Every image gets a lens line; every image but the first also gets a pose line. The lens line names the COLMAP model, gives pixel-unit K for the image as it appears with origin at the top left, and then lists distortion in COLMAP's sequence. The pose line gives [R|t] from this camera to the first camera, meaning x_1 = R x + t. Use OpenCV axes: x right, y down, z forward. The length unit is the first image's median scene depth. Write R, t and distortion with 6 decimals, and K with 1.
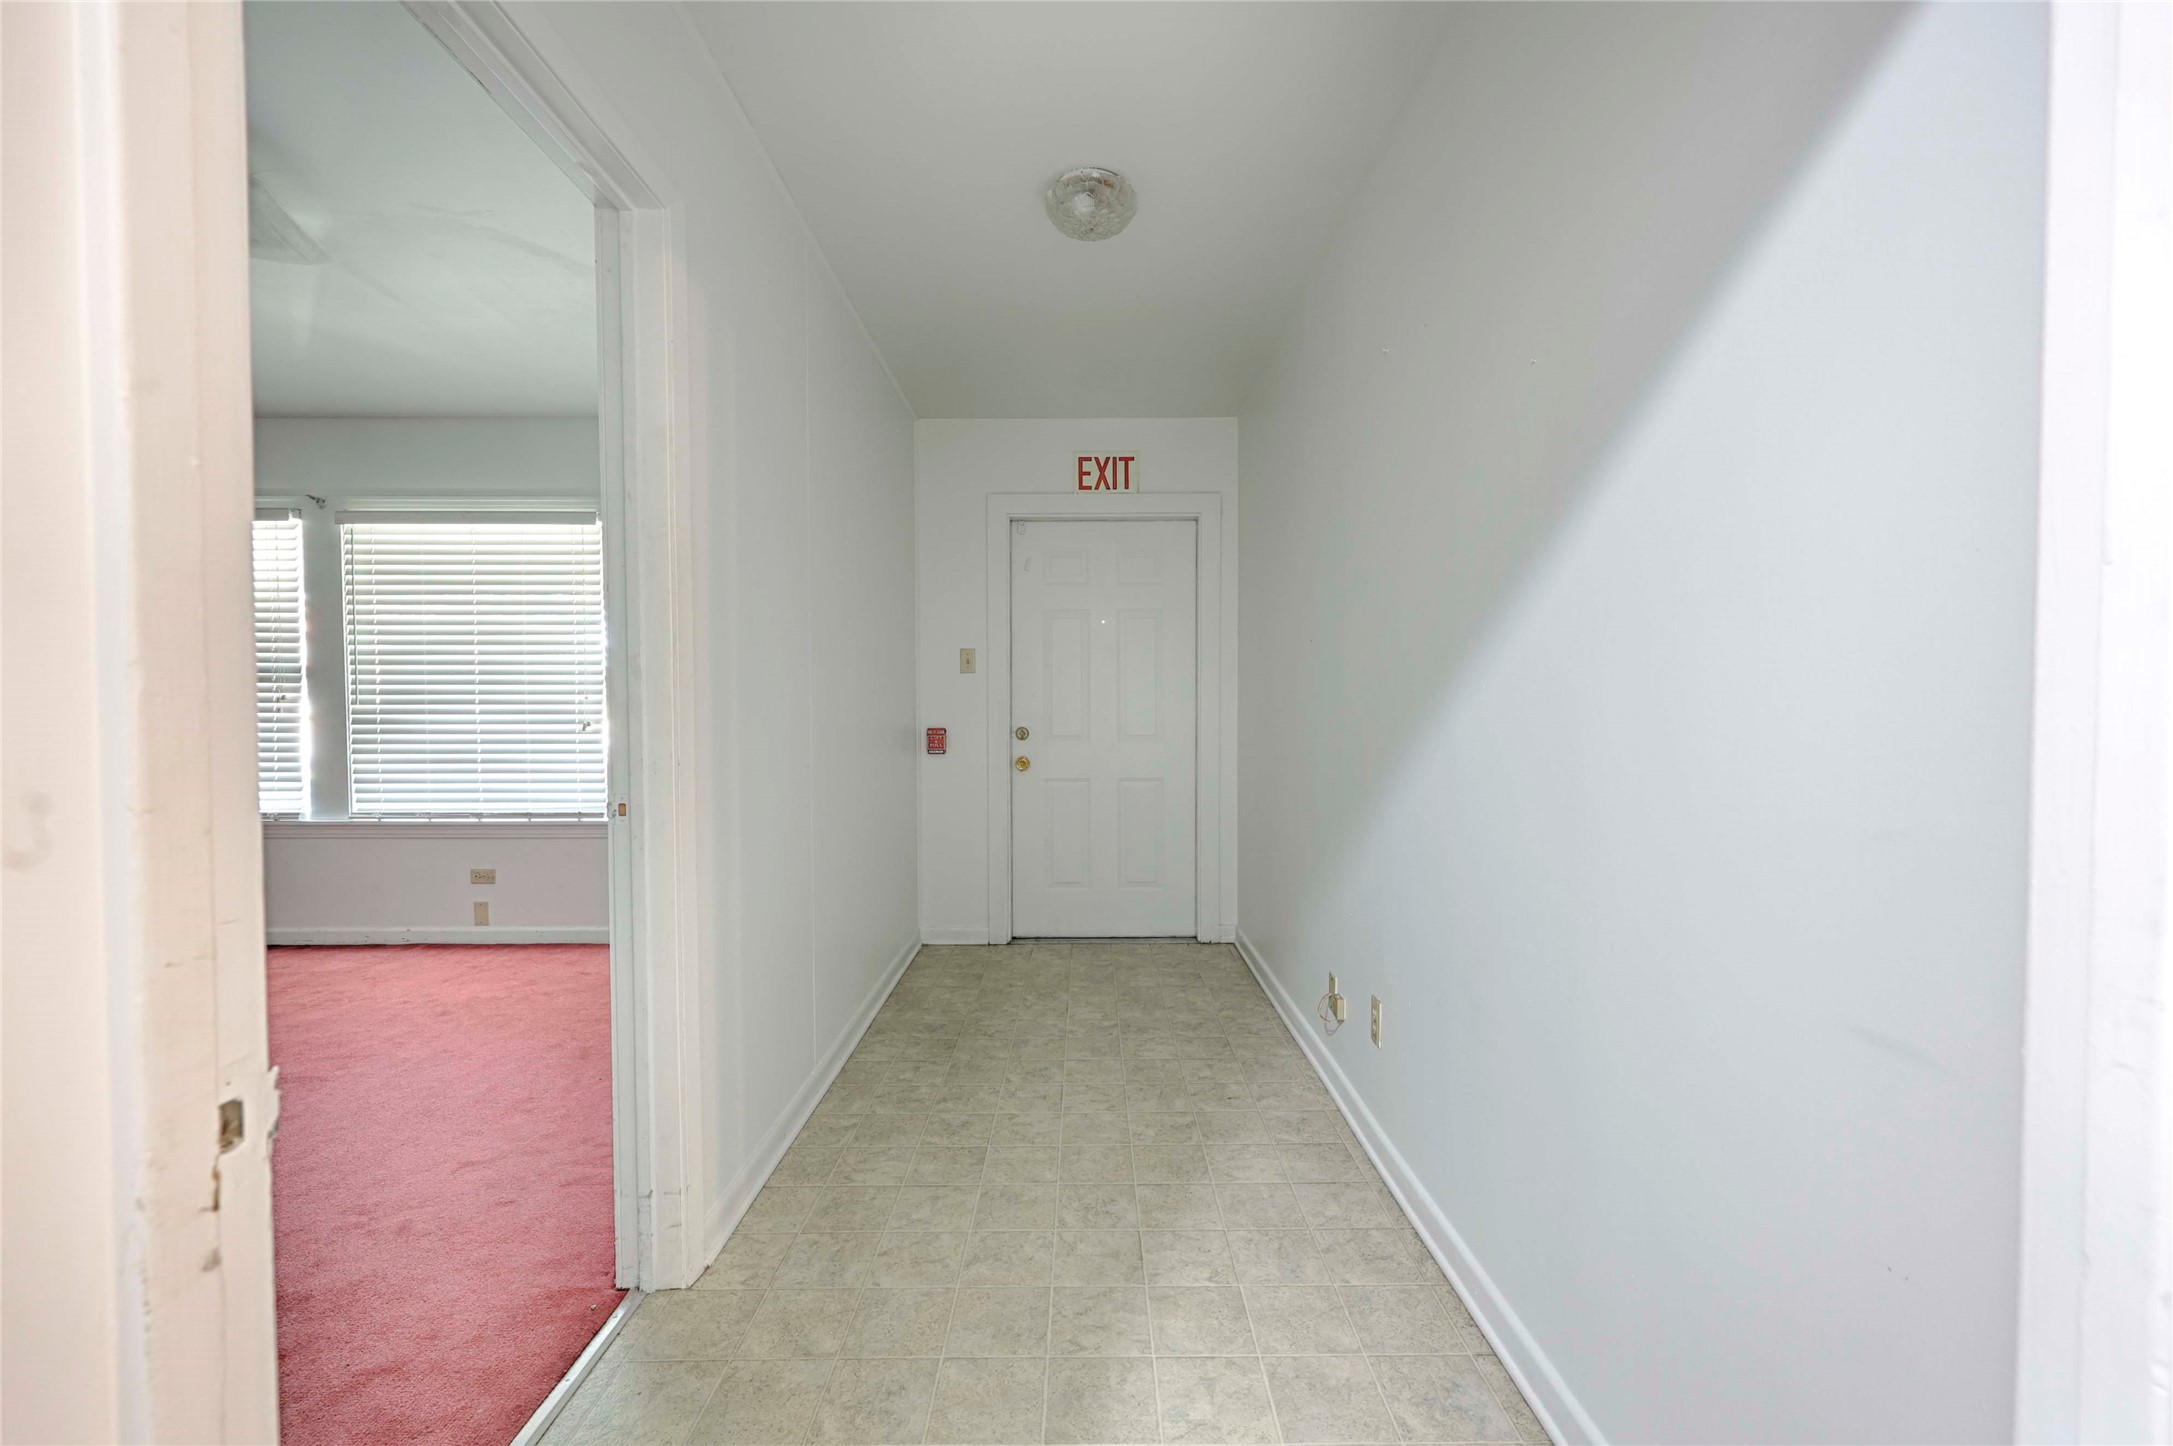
lens RADIAL K [[869.1, 0, 1088.0], [0, 869.1, 731.0], [0, 0, 1]] dist [-0.001639, -0.000122]
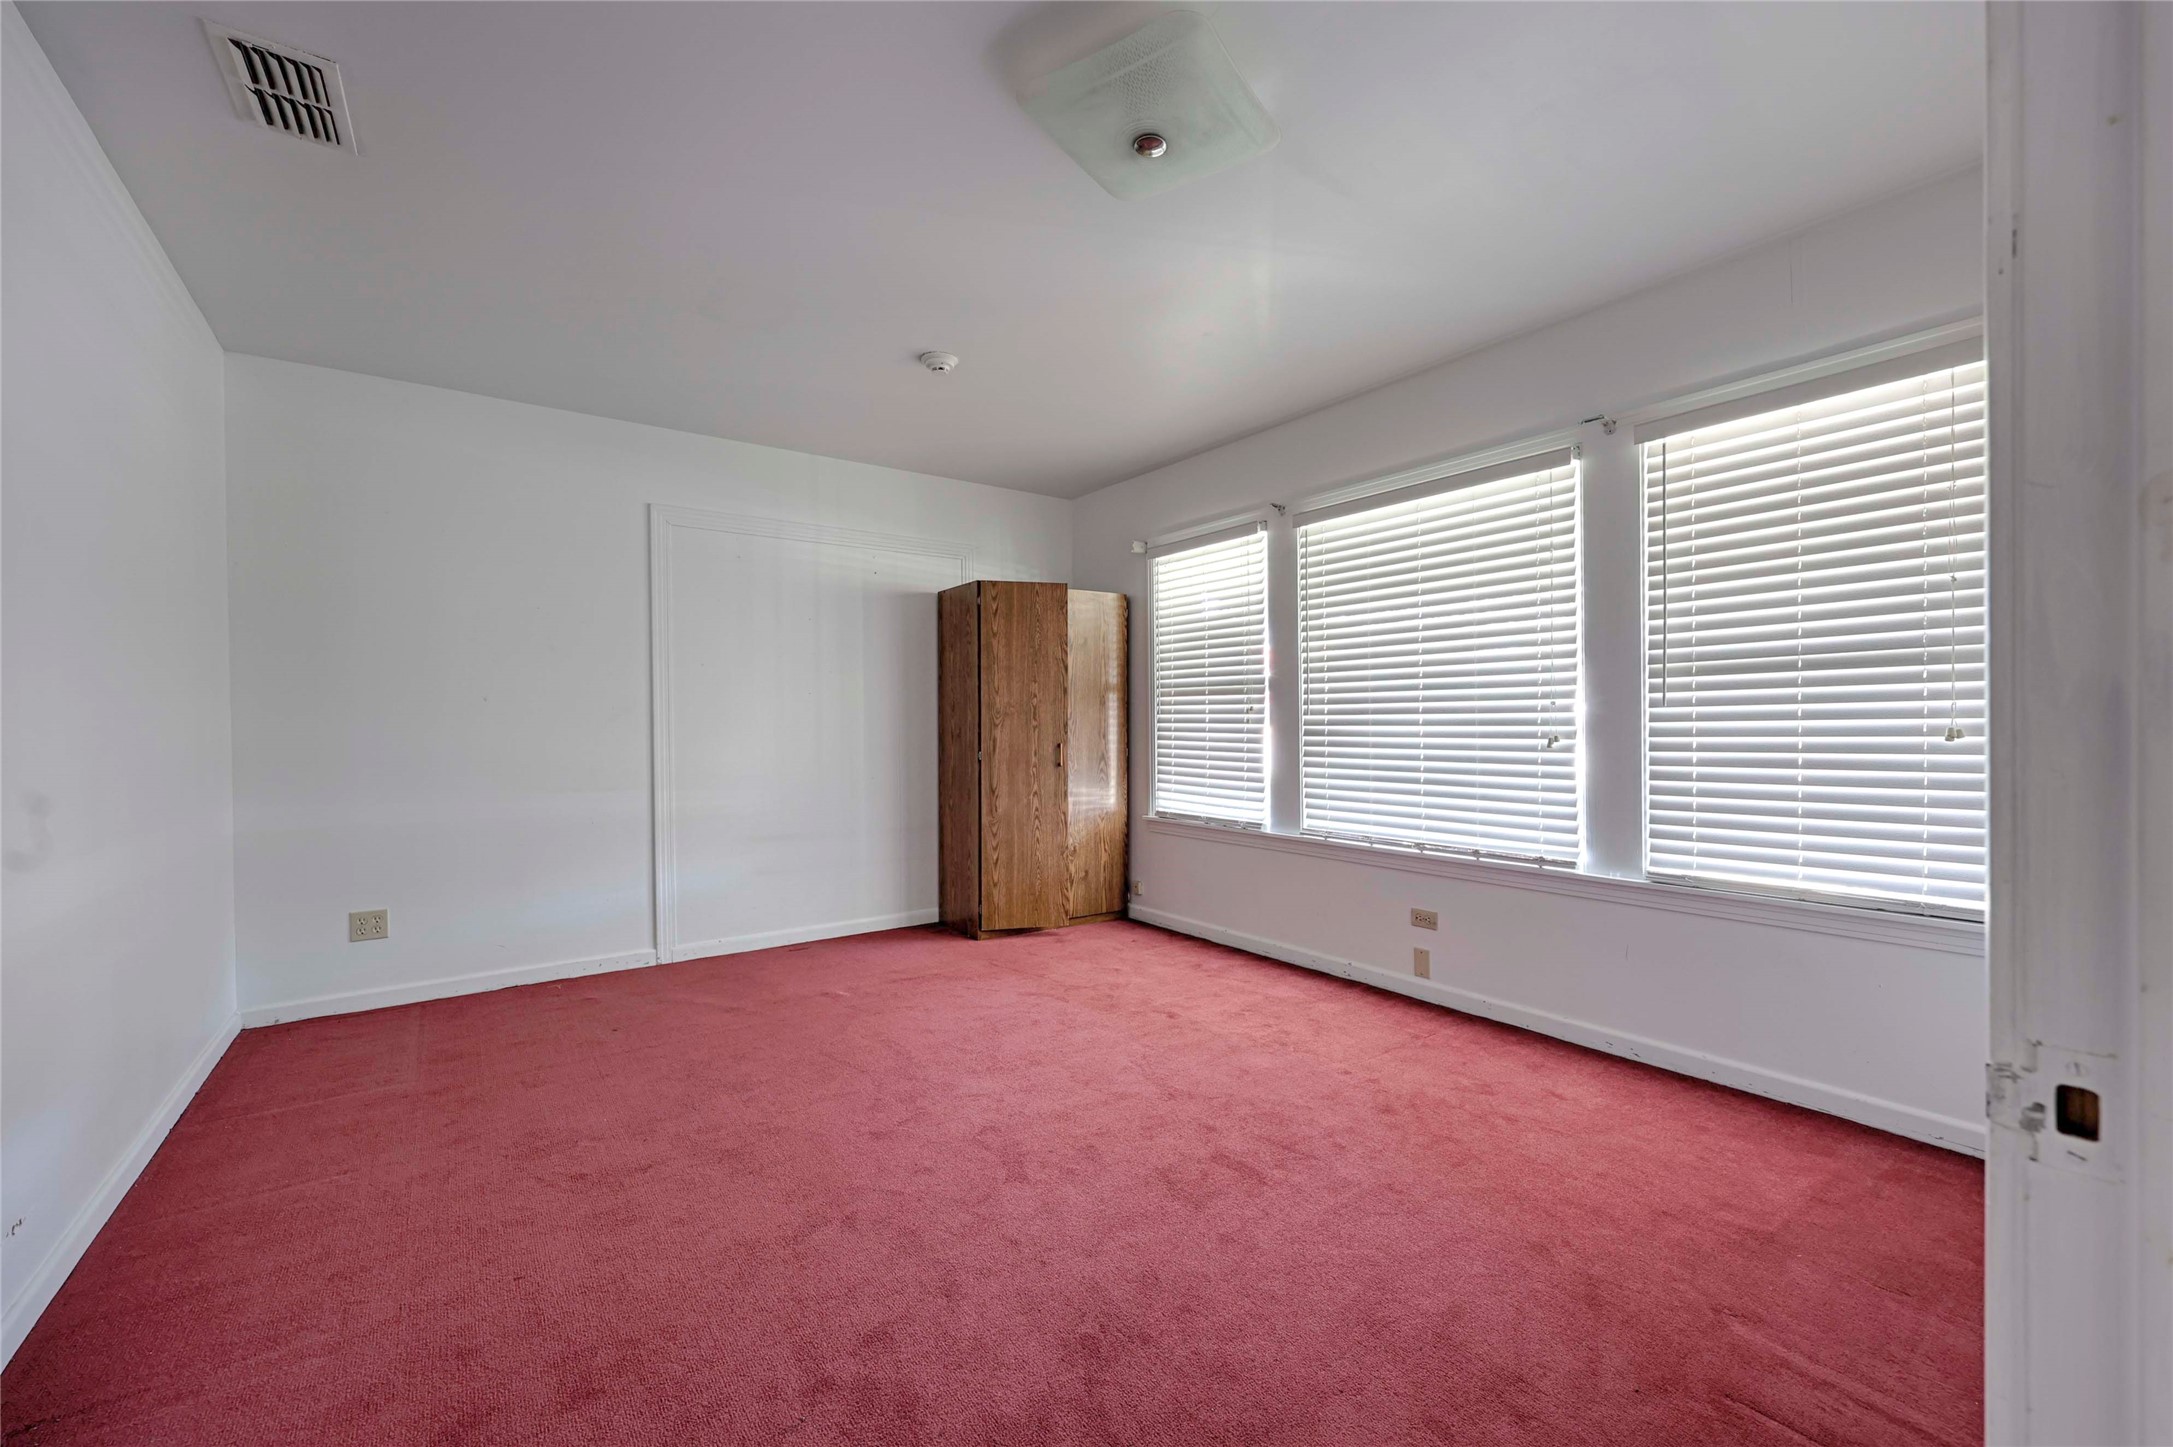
lens RADIAL K [[869.1, 0, 1088.0], [0, 869.1, 731.5], [0, 0, 1]] dist [-0.001639, -0.000122]
pose [[0.576146, 0.005073, -0.817331, -0.204300], [-0.013714, 0.999900, -0.003461, -0.005981], [0.817232, 0.013202, 0.576158, 0.256050]]
